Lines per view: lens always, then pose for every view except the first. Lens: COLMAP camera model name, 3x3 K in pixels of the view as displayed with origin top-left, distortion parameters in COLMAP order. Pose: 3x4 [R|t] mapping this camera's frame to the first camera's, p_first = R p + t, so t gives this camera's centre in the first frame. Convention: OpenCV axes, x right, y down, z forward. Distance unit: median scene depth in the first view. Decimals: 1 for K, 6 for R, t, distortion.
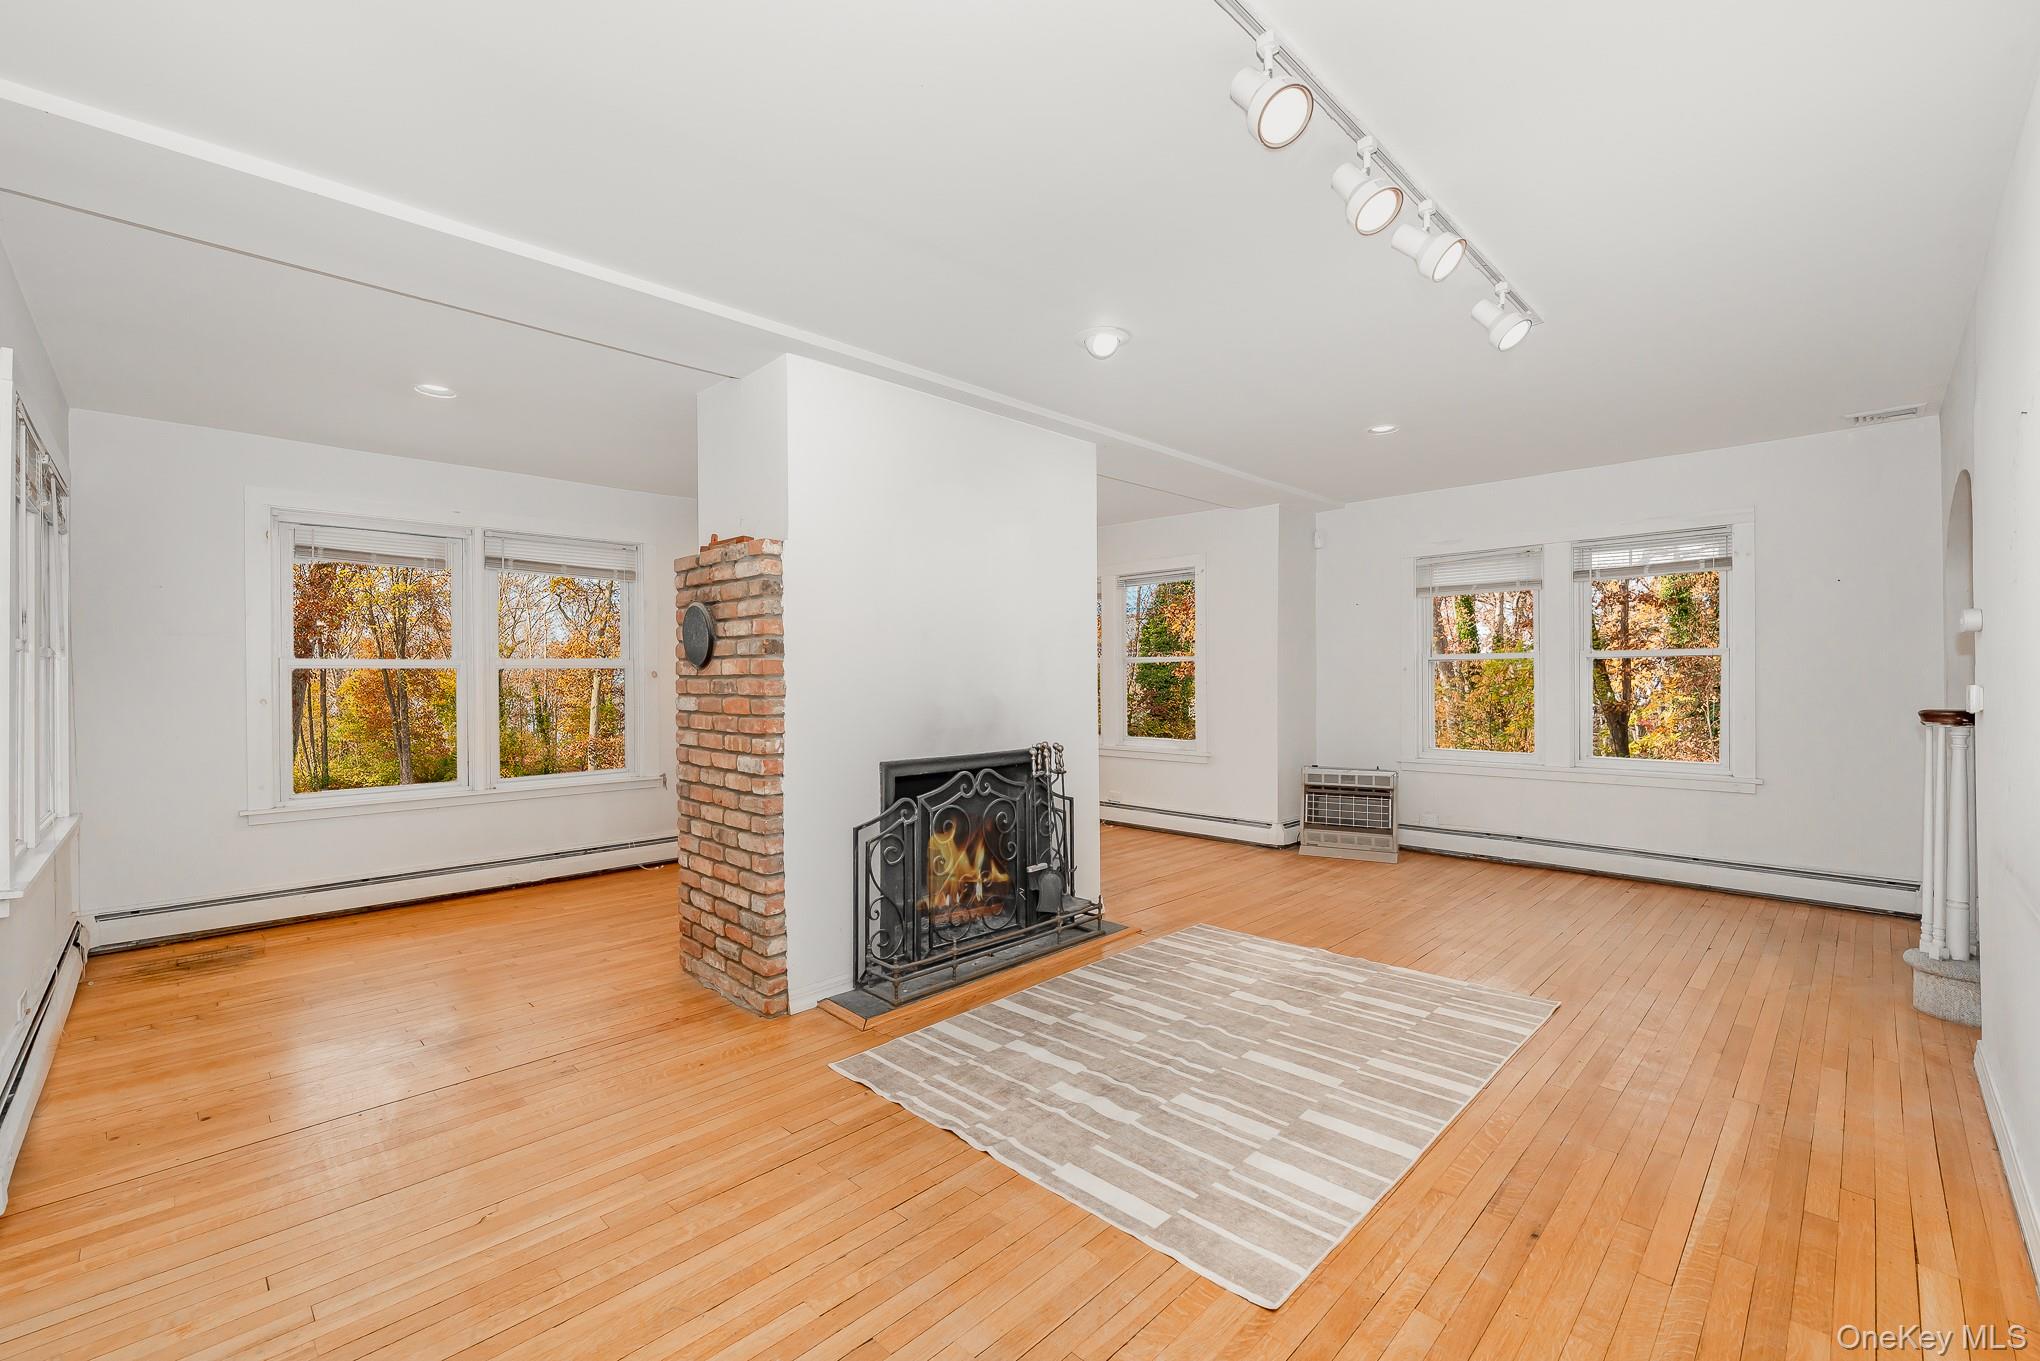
lens RADIAL K [[887.7, 0, 1018.3], [0, 887.7, 676.7], [0, 0, 1]] dist [-0.003725, 0.001244]
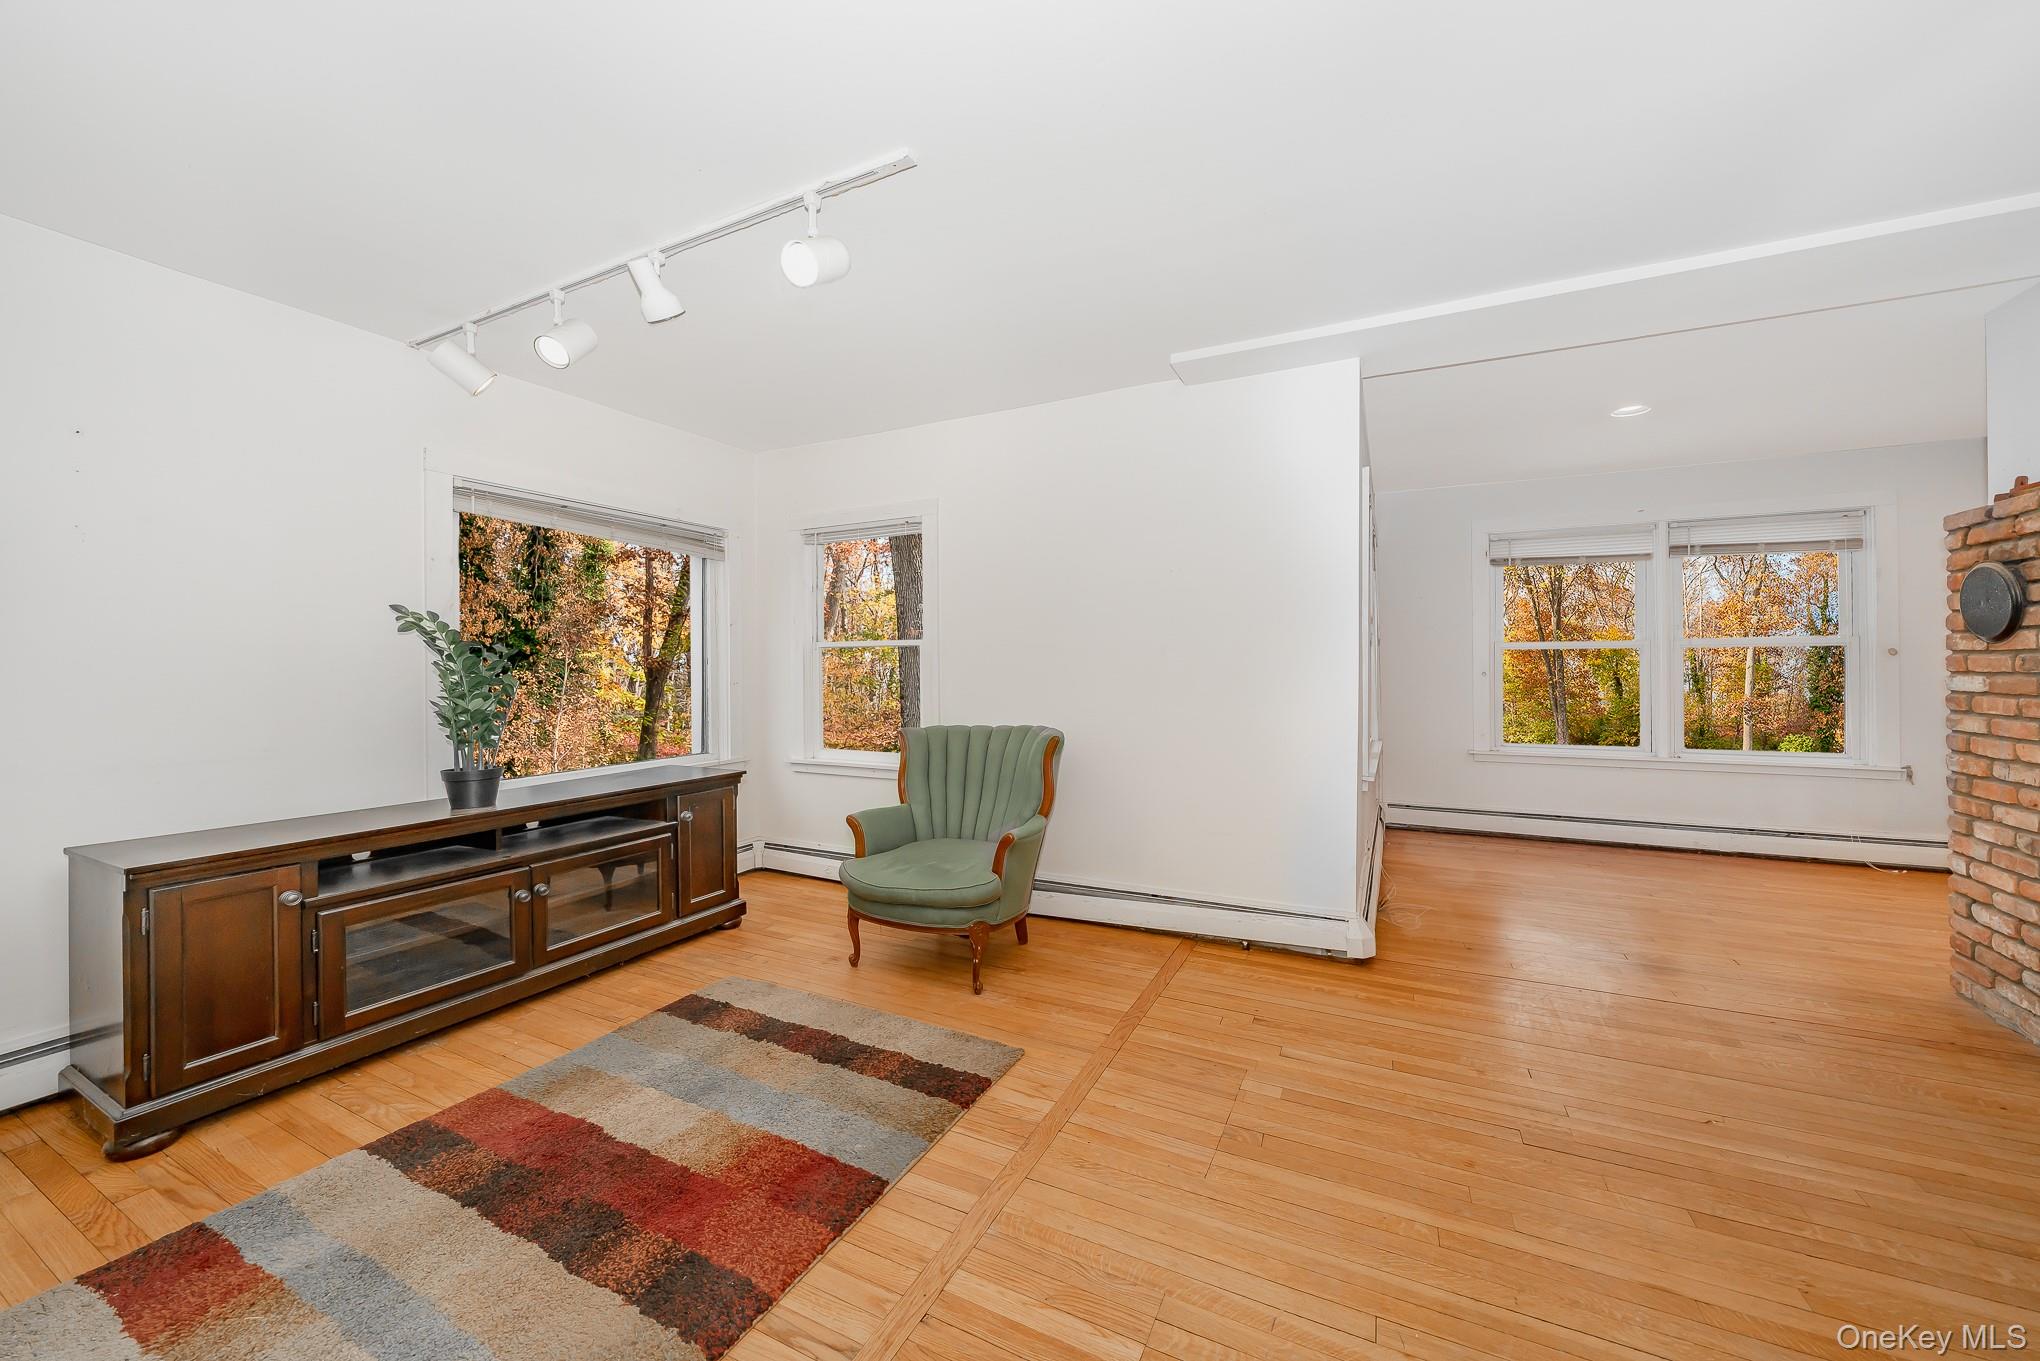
lens RADIAL K [[723.1, 0, 1011.2], [0, 723.1, 663.9], [0, 0, 1]] dist [-0.000362, 0.000060]
pose [[0.309317, 0.005937, -0.950940, 0.002531], [0.001080, 0.999978, 0.006595, 0.006614], [0.950958, -0.003067, 0.309304, -0.093466]]
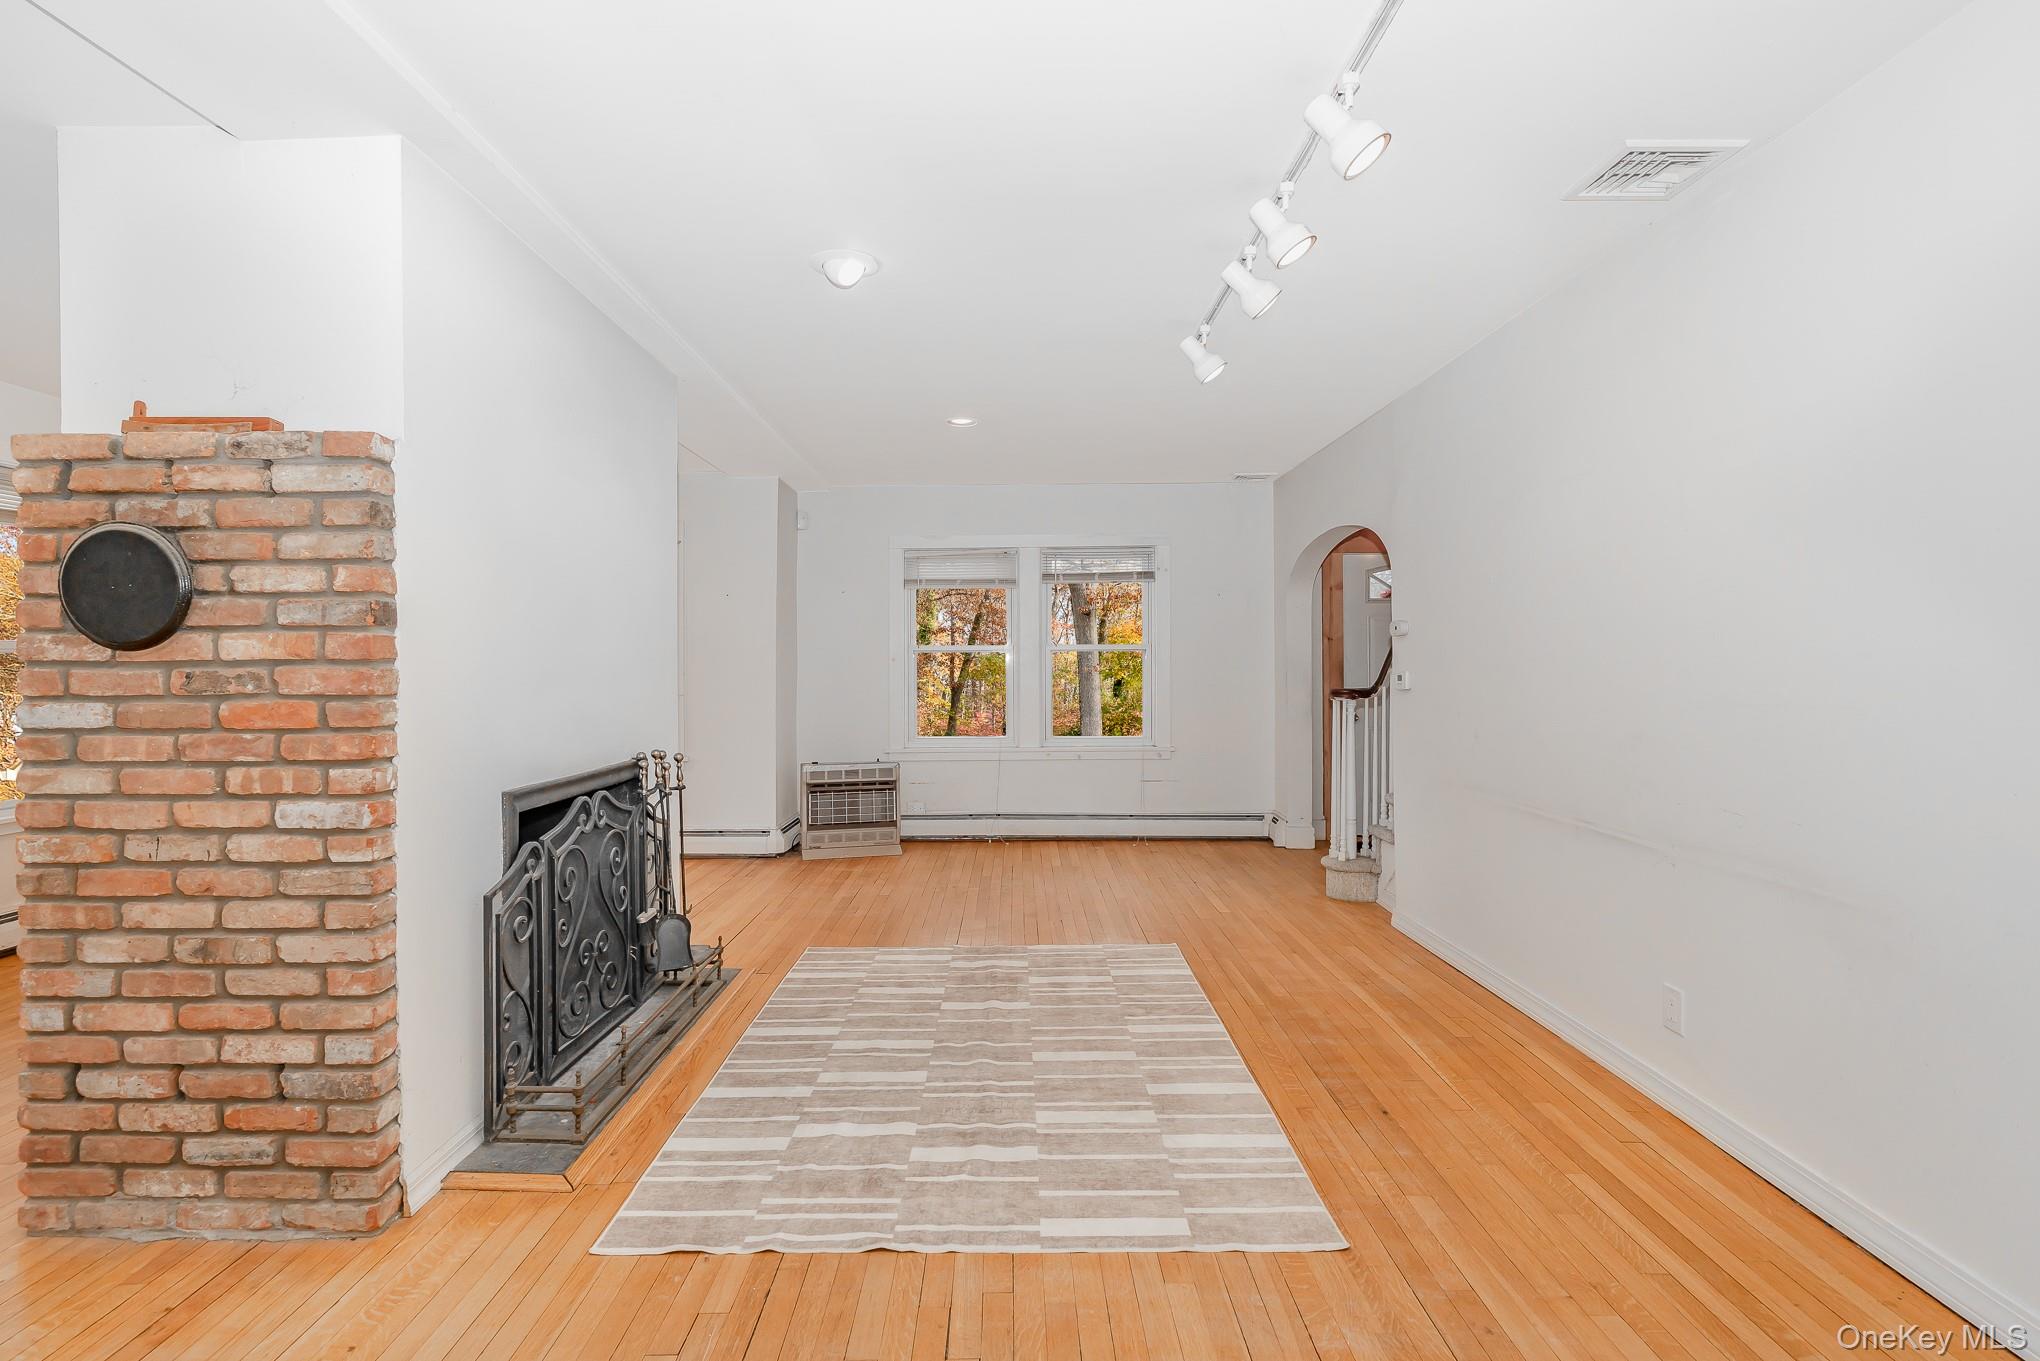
lens RADIAL K [[969.0, 0, 1030.7], [0, 969.0, 660.9], [0, 0, 1]] dist [-0.002544, 0.002548]
pose [[0.709649, 0.005123, 0.704537, -0.399003], [0.001434, 0.999961, -0.008716, 0.004576], [-0.704554, 0.007196, 0.709614, 0.208452]]
